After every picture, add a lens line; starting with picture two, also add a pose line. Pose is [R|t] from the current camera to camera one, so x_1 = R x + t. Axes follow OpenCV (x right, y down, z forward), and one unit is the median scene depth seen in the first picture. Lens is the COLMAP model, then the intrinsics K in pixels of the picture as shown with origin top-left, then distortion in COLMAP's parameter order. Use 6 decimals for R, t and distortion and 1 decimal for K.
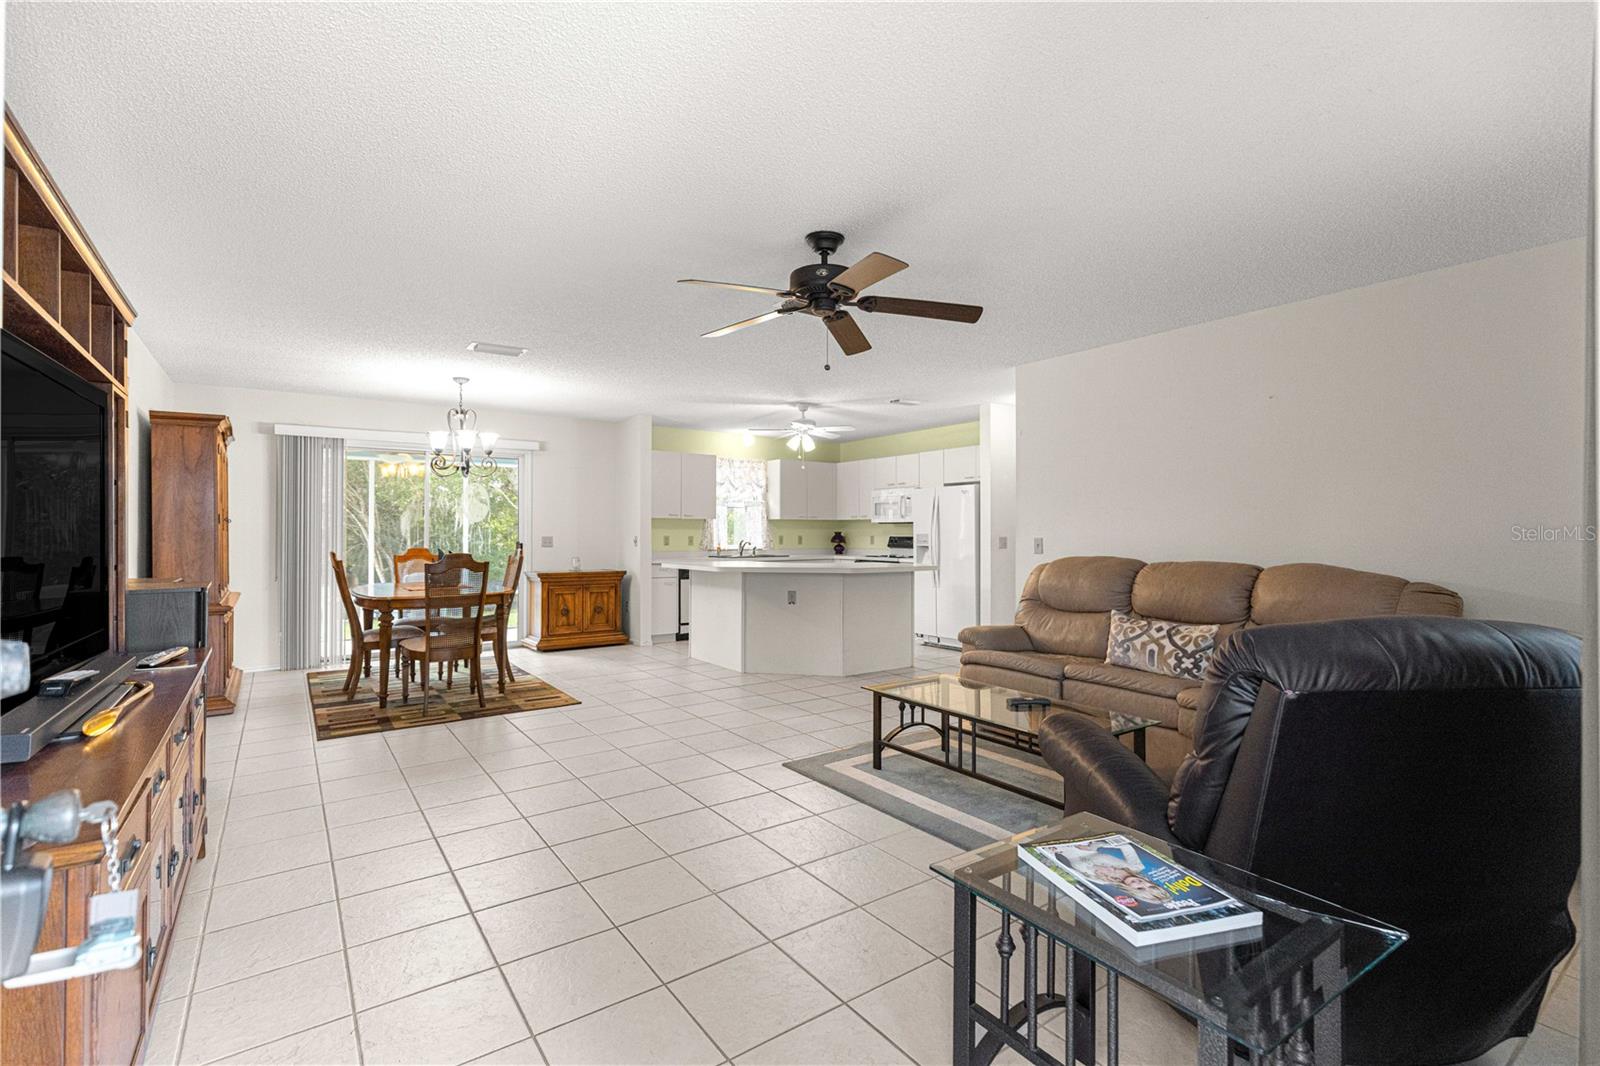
lens RADIAL K [[720.4, 0, 795.1], [0, 720.4, 525.1], [0, 0, 1]] dist [-0.000648, -0.000127]
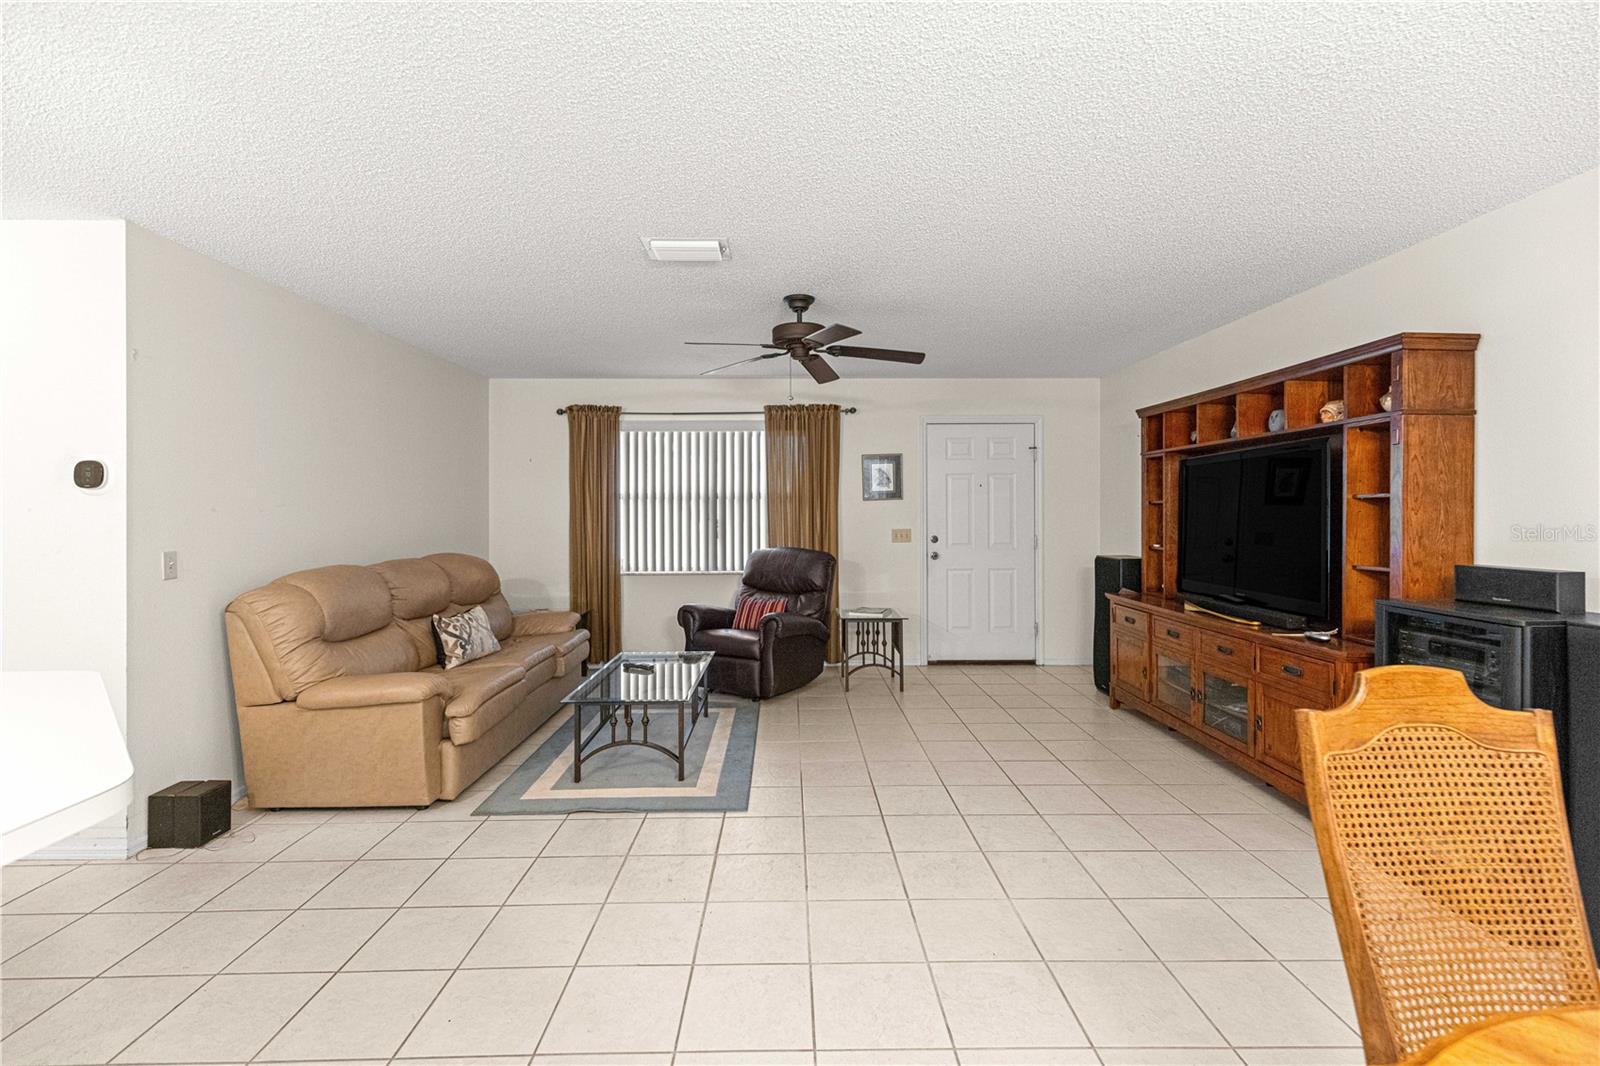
lens RADIAL K [[724.6, 0, 798.3], [0, 724.6, 508.9], [0, 0, 1]] dist [0.003580, -0.000158]
pose [[-0.823273, 0.003323, 0.567635, -0.267573], [-0.002252, 0.999956, -0.009119, -0.008062], [-0.567640, -0.008786, -0.823230, 0.806285]]
